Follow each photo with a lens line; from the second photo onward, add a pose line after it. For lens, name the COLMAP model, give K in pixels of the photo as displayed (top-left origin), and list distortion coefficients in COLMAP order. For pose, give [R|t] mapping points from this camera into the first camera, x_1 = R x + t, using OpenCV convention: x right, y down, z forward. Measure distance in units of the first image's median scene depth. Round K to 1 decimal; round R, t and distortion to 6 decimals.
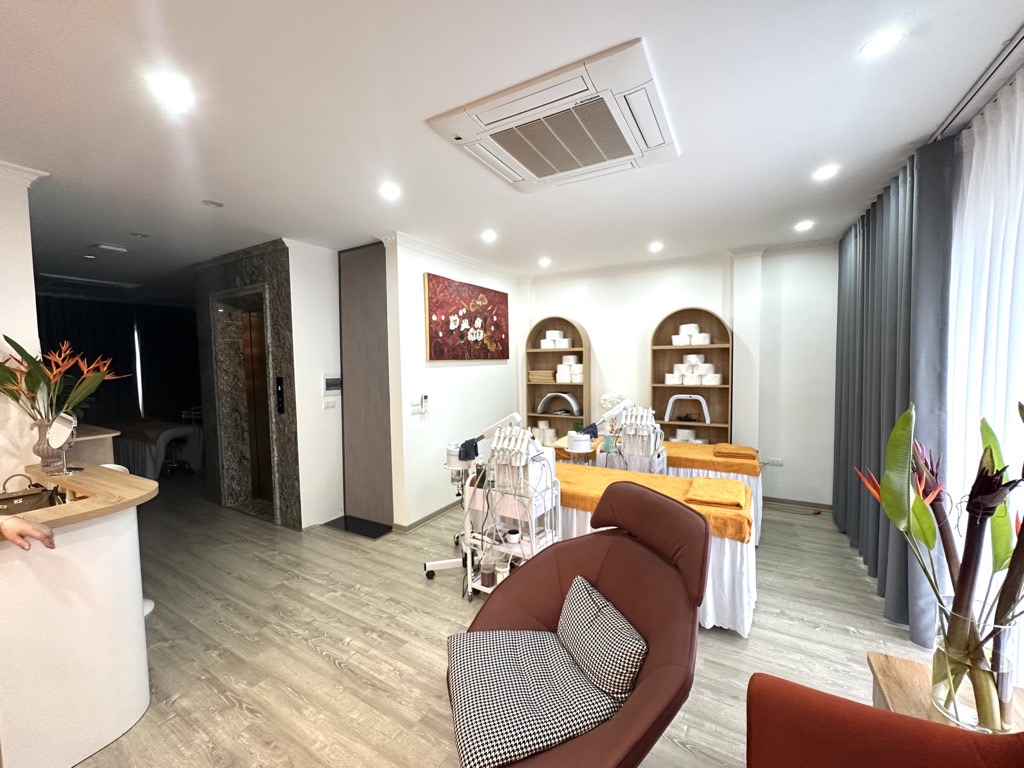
lens RADIAL K [[408.0, 0, 511.9], [0, 408.0, 382.8], [0, 0, 1]] dist [-0.003737, -0.000259]
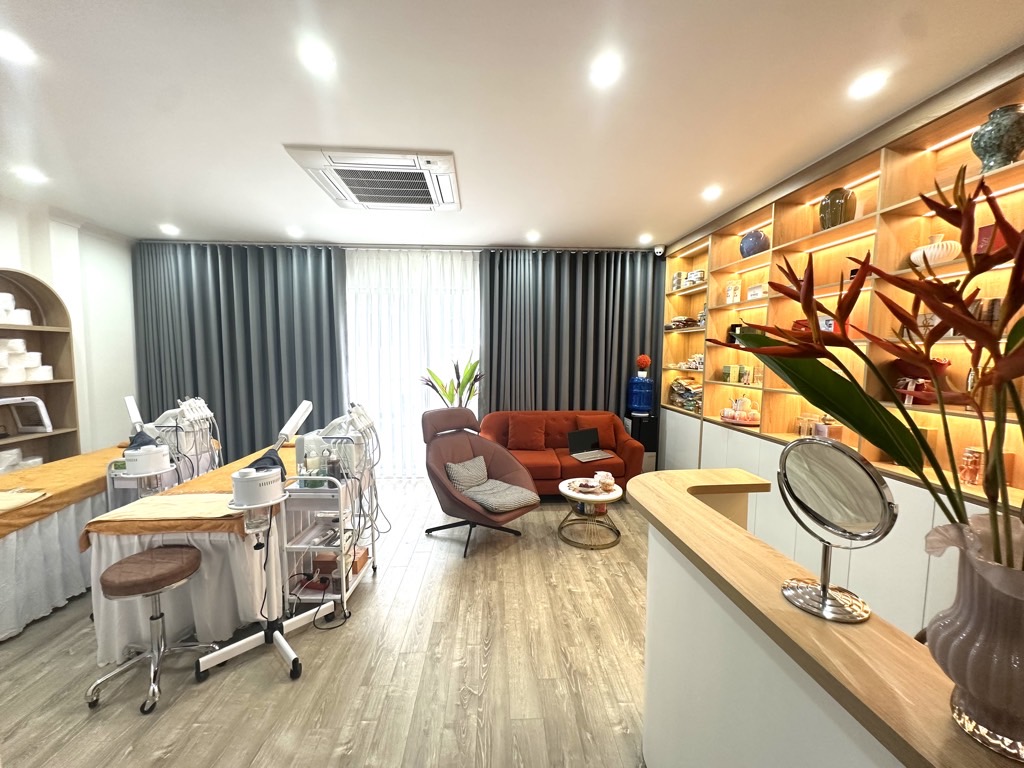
lens RADIAL K [[408.0, 0, 510.1], [0, 408.0, 387.7], [0, 0, 1]] dist [-0.003737, -0.000259]
pose [[-0.543339, -0.054214, 0.837761, -1.060245], [0.051787, 0.993848, 0.097903, -0.017911], [-0.837914, 0.096579, -0.537189, 1.211485]]
